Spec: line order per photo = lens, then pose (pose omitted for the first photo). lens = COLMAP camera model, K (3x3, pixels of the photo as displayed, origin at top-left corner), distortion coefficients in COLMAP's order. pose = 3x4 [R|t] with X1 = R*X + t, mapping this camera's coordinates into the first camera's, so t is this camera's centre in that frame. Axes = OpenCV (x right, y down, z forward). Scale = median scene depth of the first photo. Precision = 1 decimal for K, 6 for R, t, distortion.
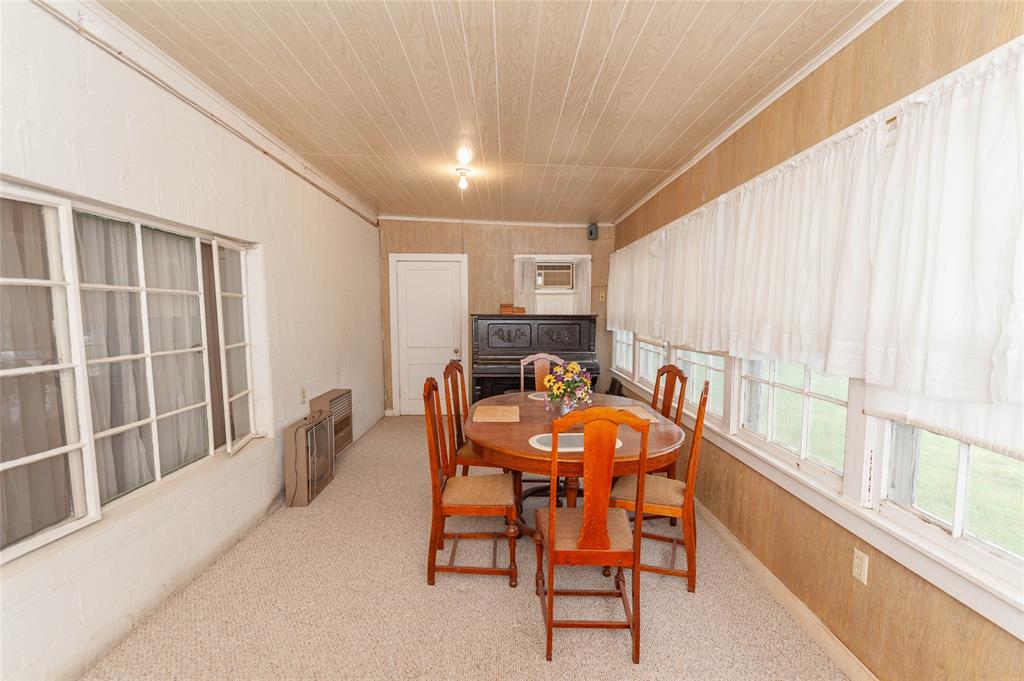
lens RADIAL K [[434.7, 0, 508.3], [0, 434.7, 358.1], [0, 0, 1]] dist [0.000565, -0.001982]
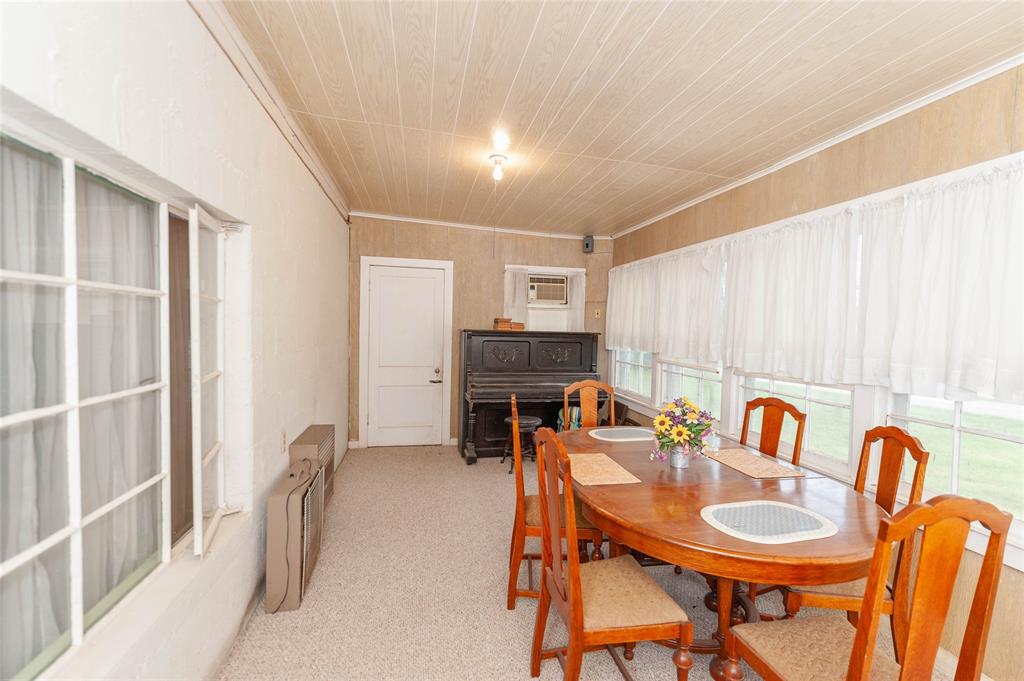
lens RADIAL K [[434.7, 0, 522.0], [0, 434.7, 345.2], [0, 0, 1]] dist [0.000565, -0.001982]
pose [[0.982707, 0.013494, 0.184676, -0.148721], [-0.002252, 0.998138, -0.060952, -0.018938], [-0.185154, 0.059482, 0.980908, 0.143887]]
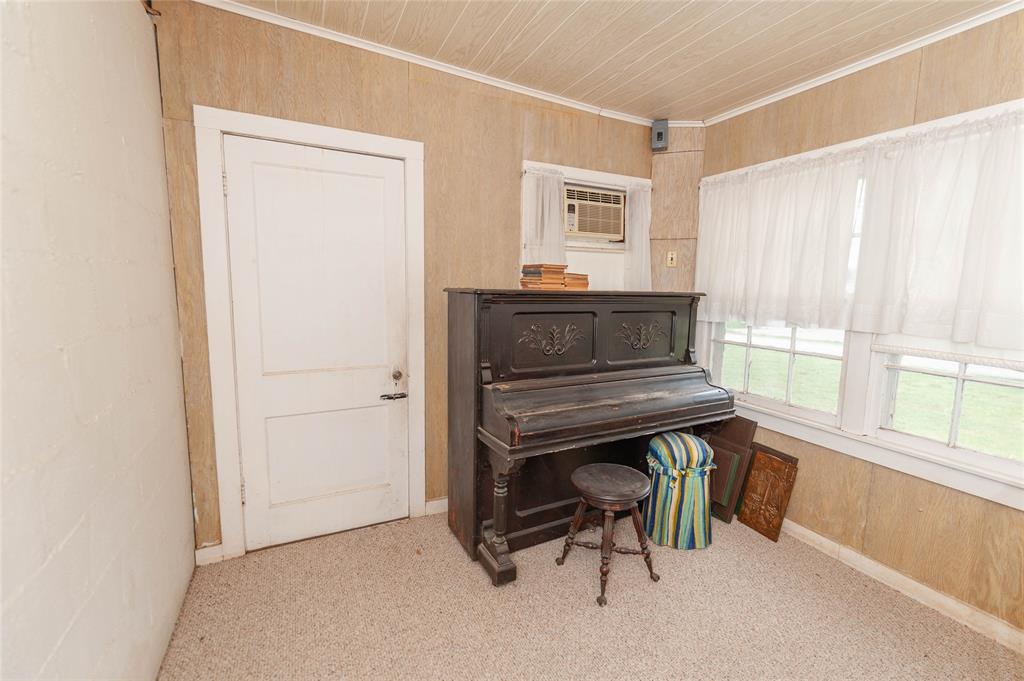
lens RADIAL K [[434.7, 0, 523.7], [0, 434.7, 337.2], [0, 0, 1]] dist [0.000565, -0.001982]
pose [[0.907704, -0.036057, 0.418060, -0.237544], [0.027909, 0.999283, 0.025589, -0.077559], [-0.418683, -0.011560, 0.908059, 0.732666]]
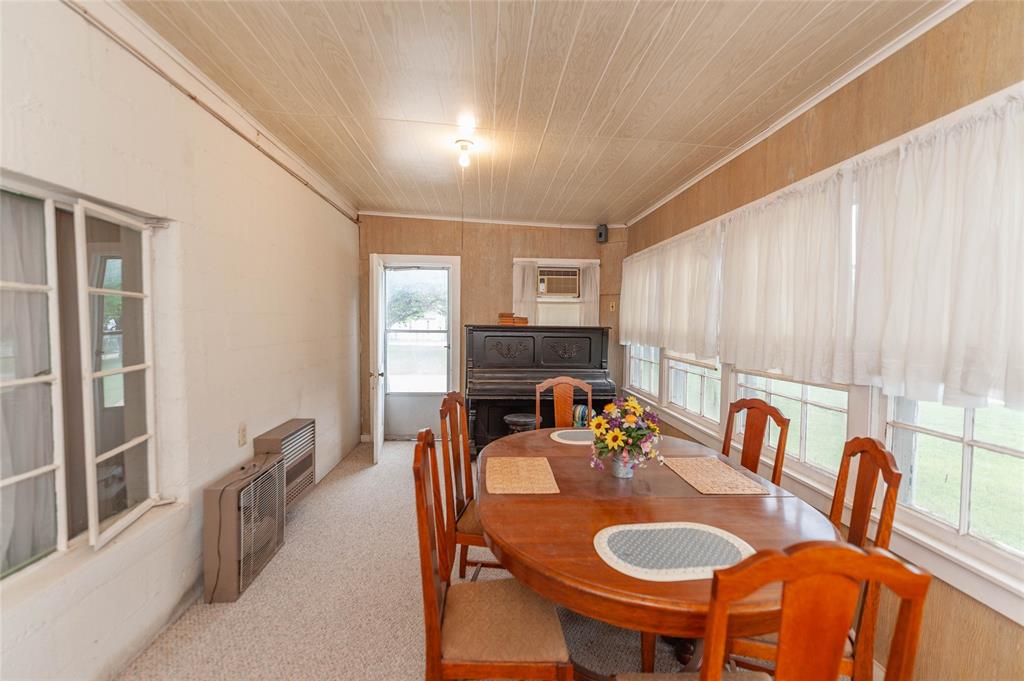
lens RADIAL K [[434.7, 0, 509.1], [0, 434.7, 345.4], [0, 0, 1]] dist [0.000565, -0.001982]
pose [[0.999161, 0.009021, 0.039938, -0.037011], [-0.006941, 0.998627, -0.051916, -0.018571], [-0.040351, 0.051595, 0.997853, 0.164509]]
